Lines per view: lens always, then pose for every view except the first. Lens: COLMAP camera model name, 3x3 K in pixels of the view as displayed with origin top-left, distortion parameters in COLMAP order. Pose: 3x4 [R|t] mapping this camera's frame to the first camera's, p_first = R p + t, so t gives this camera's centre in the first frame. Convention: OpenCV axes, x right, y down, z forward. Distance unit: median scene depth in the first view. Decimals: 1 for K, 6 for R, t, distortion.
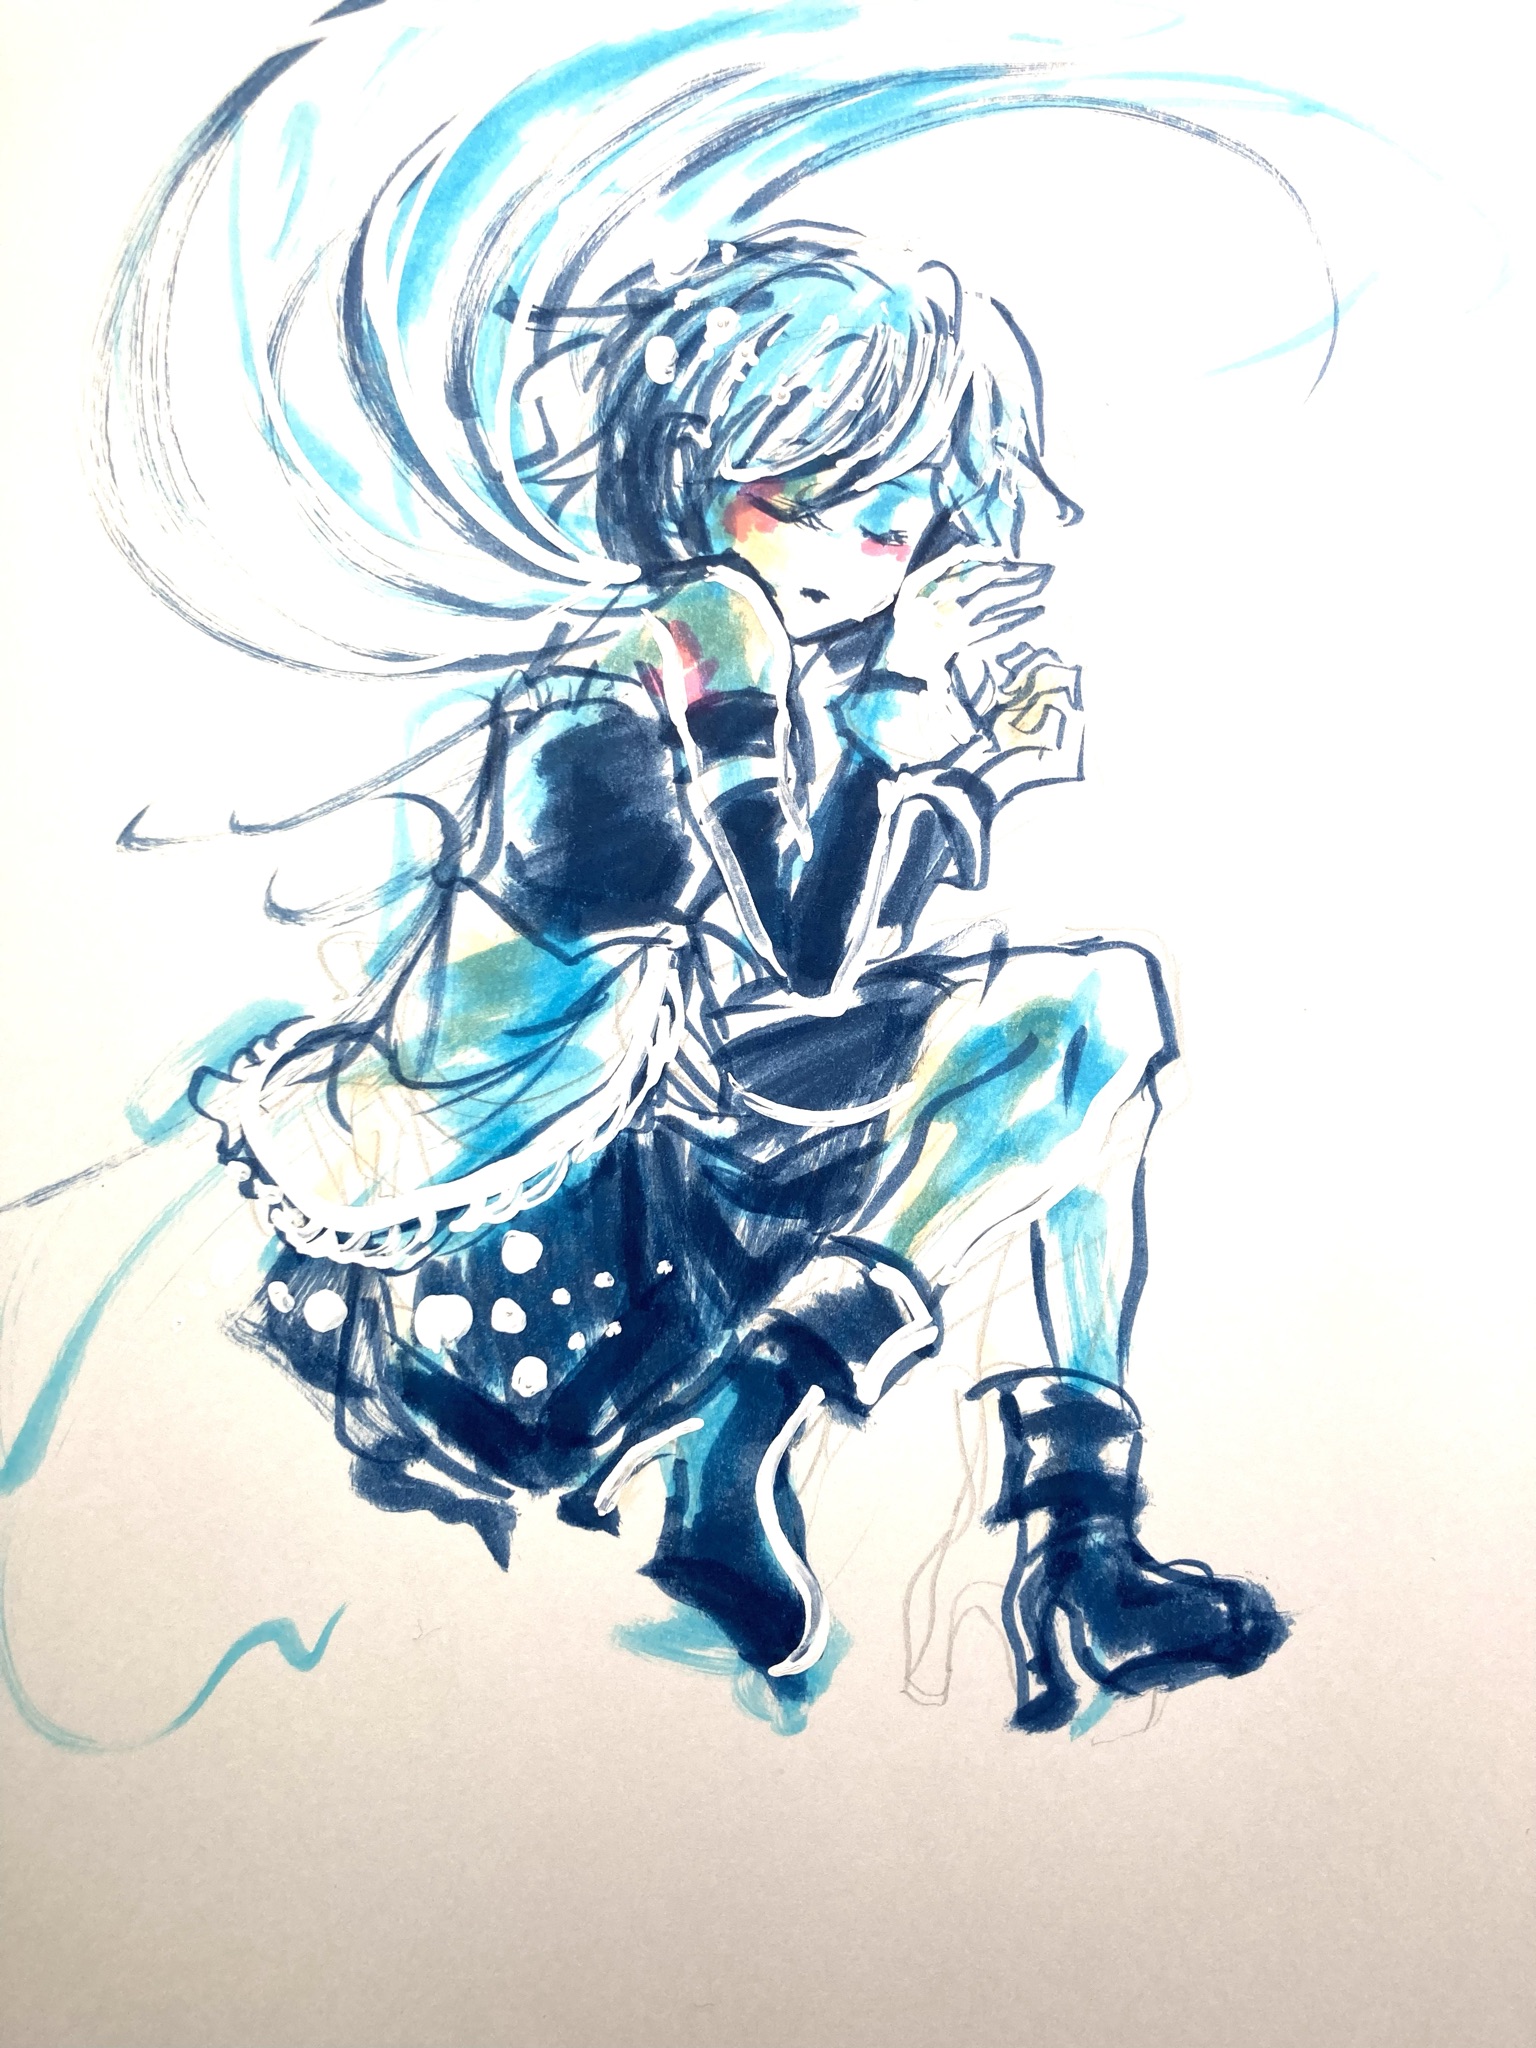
lens RADIAL K [[1672.3, 0, 764.8], [0, 1672.3, 1014.8], [0, 0, 1]] dist [0.062560, -0.091108]
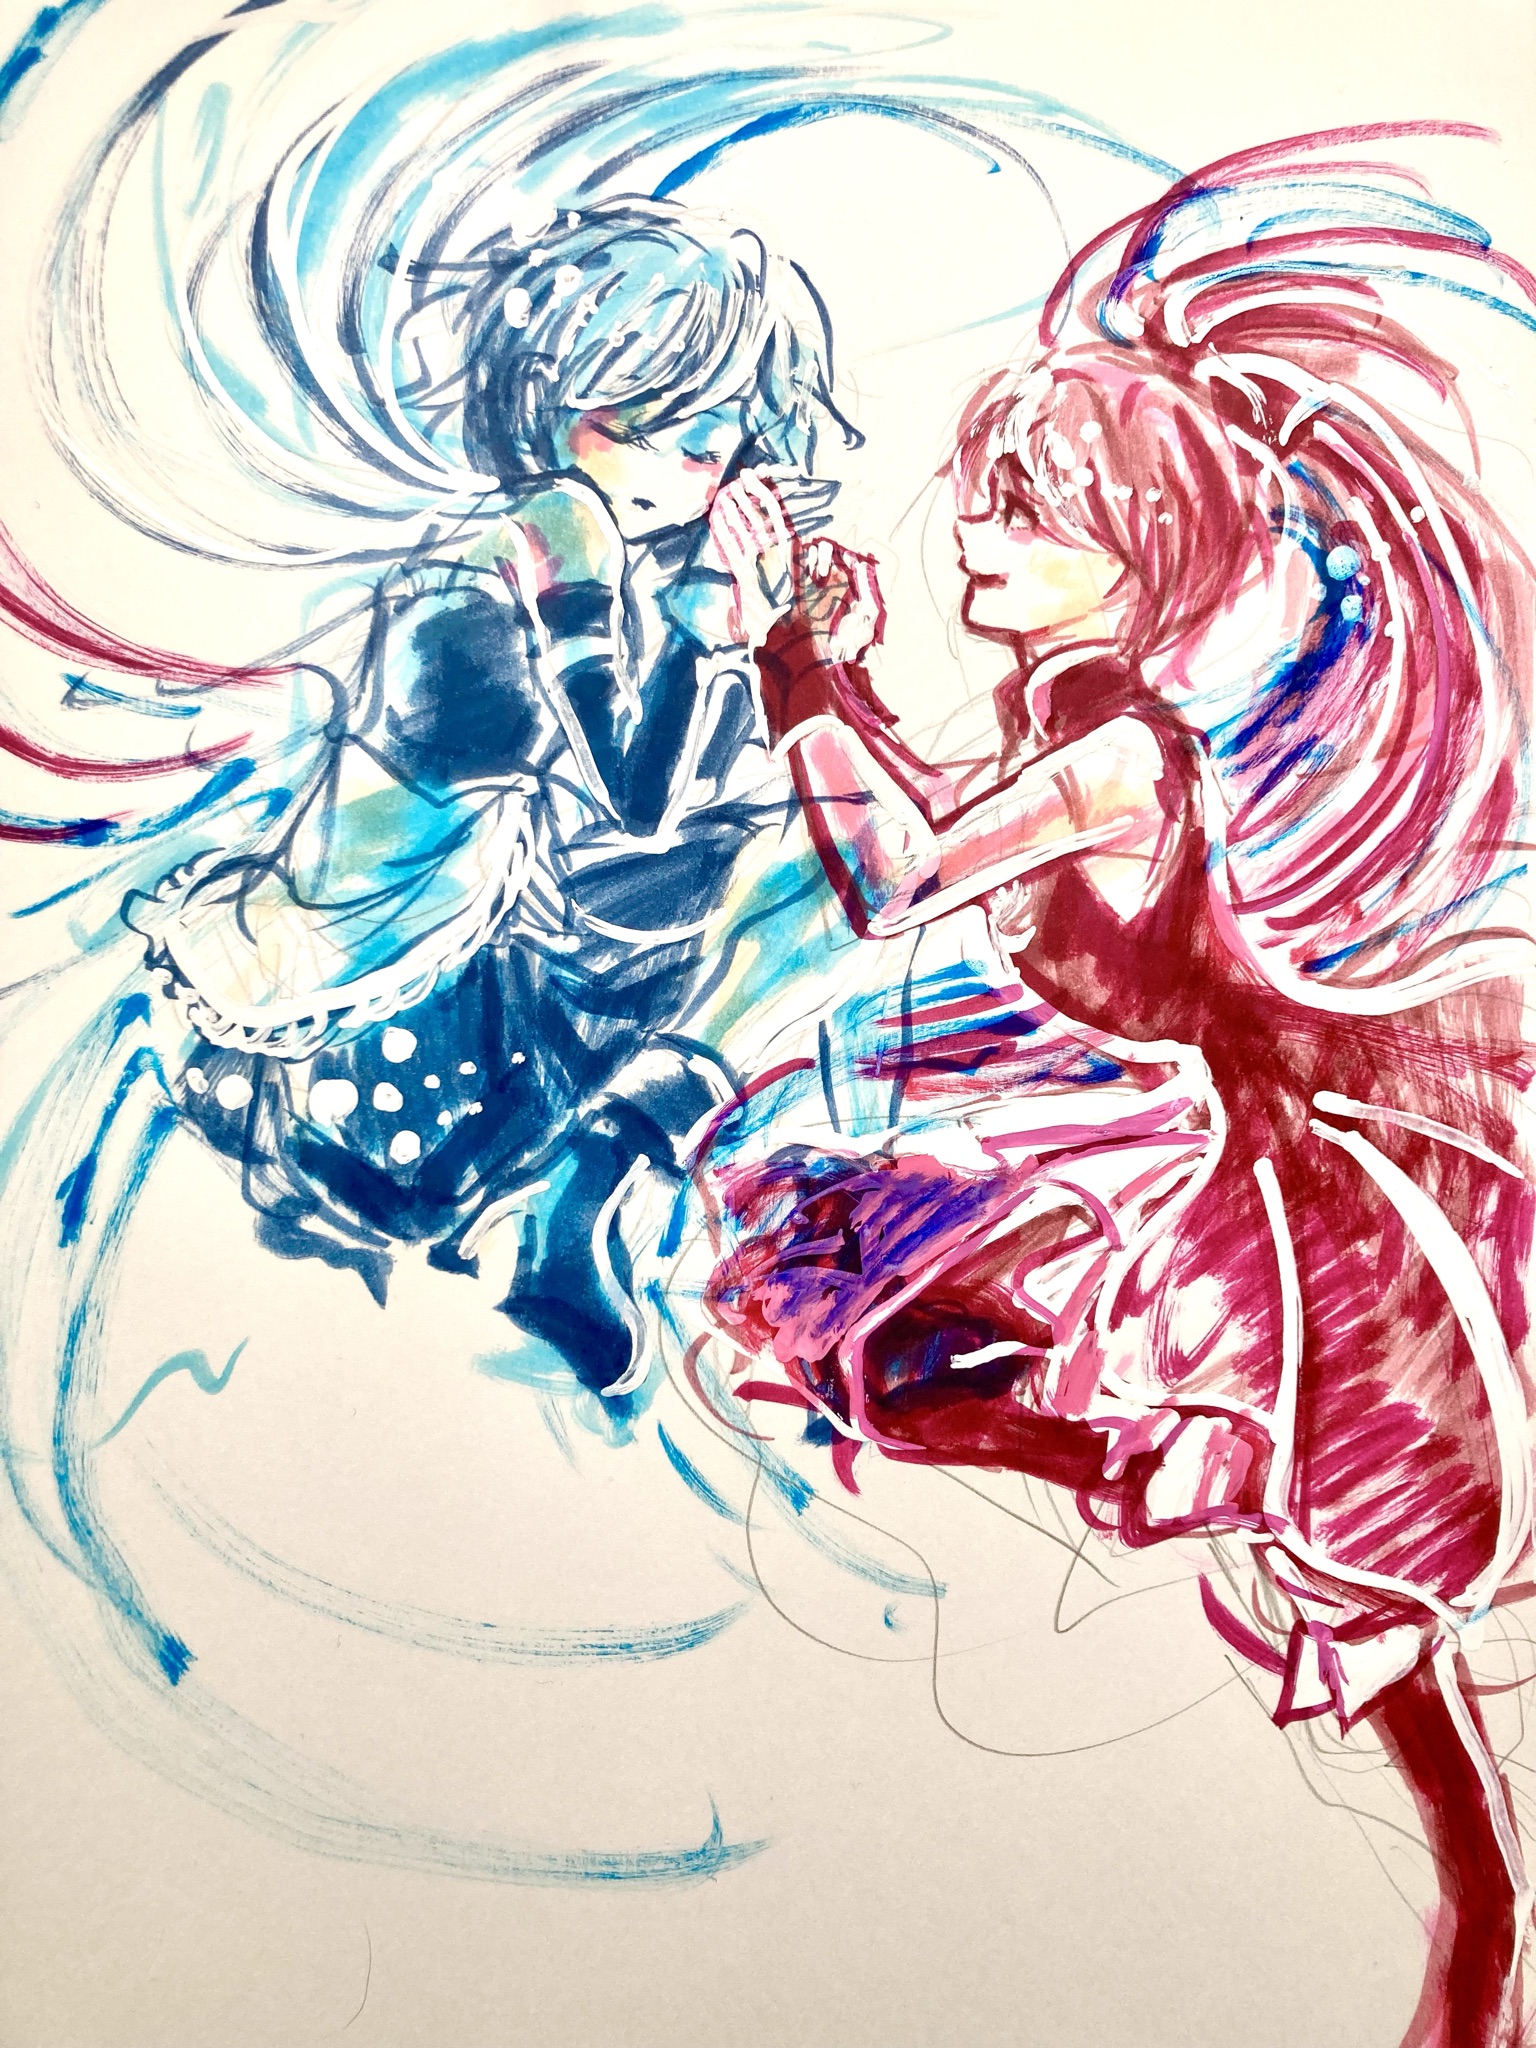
lens RADIAL K [[1672.3, 0, 766.2], [0, 1672.3, 1036.3], [0, 0, 1]] dist [0.062560, -0.091108]
pose [[0.994550, 0.000910, 0.104255, -0.008598], [-0.013774, 0.992344, 0.122737, -0.018900], [-0.103345, -0.123504, 0.986948, -0.247483]]
